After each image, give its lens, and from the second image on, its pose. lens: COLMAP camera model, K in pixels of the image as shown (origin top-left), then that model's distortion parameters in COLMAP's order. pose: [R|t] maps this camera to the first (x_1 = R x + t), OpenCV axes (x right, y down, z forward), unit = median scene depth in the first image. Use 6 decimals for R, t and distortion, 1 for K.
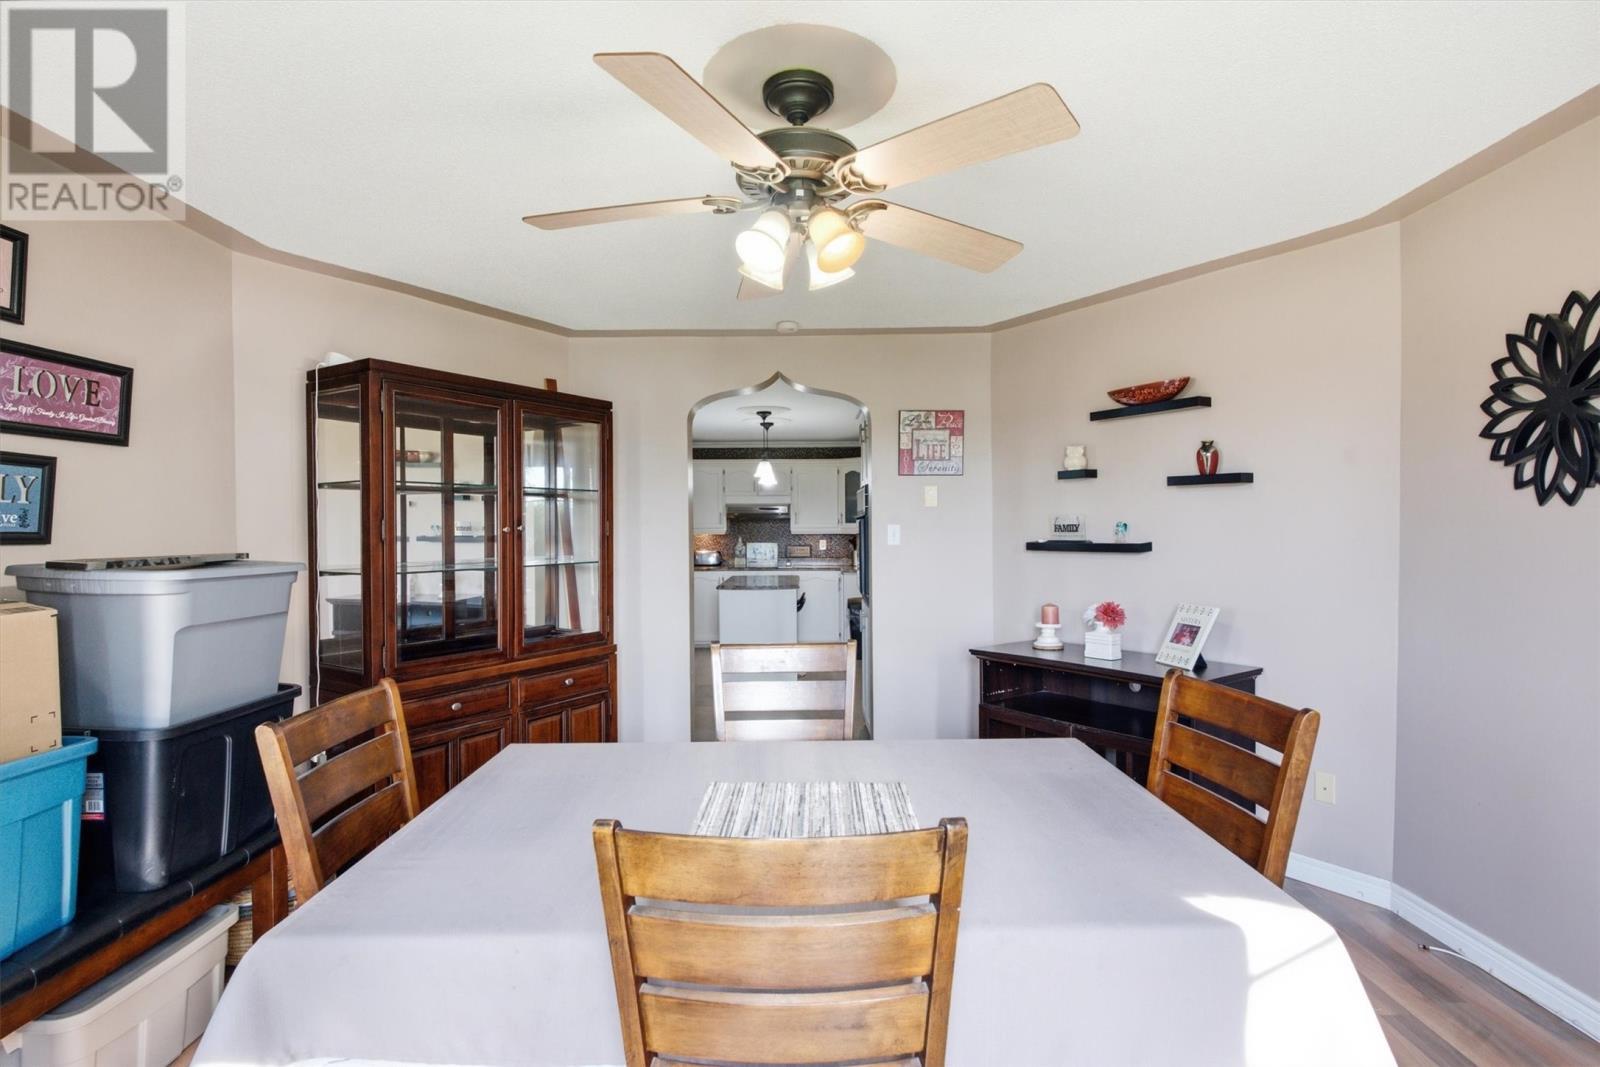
lens RADIAL K [[774.4, 0, 800.0], [0, 774.4, 533.5], [0, 0, 1]] dist [-0.000573, -0.000135]
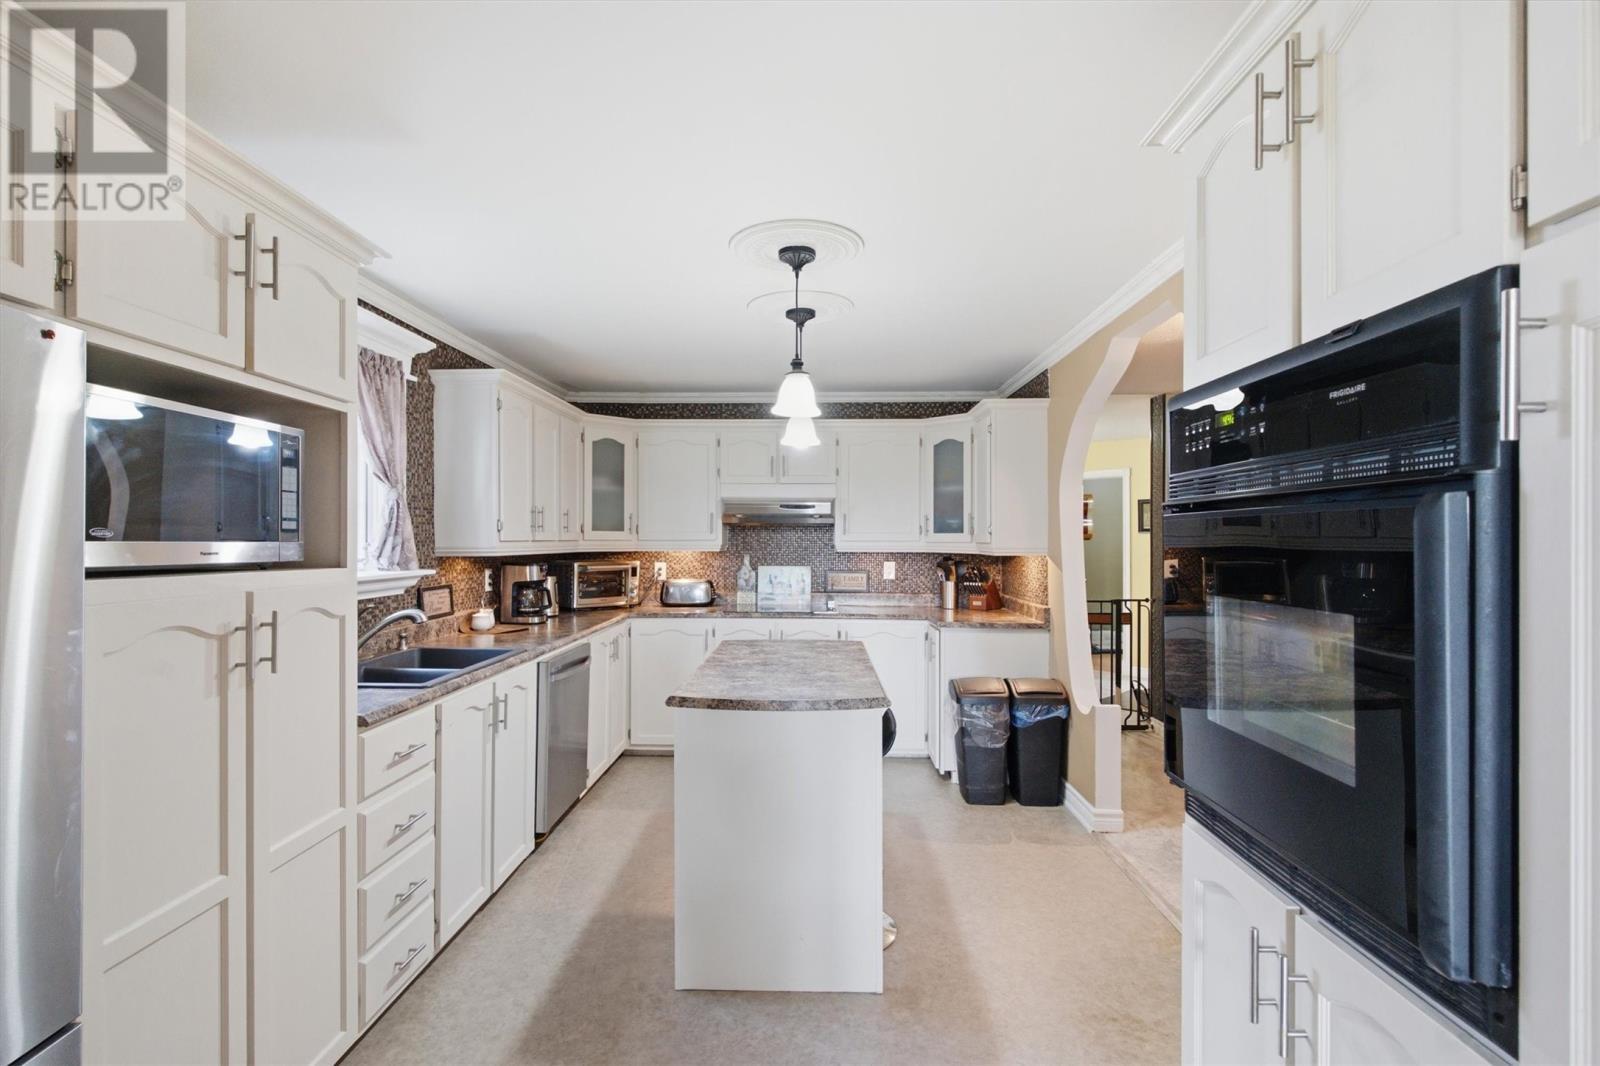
lens RADIAL K [[774.4, 0, 800.0], [0, 774.4, 533.0], [0, 0, 1]] dist [-0.000573, -0.000135]
pose [[0.999807, 0.005631, -0.018803, -0.026724], [-0.005904, 0.999878, -0.014475, -0.004627], [0.018719, 0.014584, 0.999718, 0.423806]]
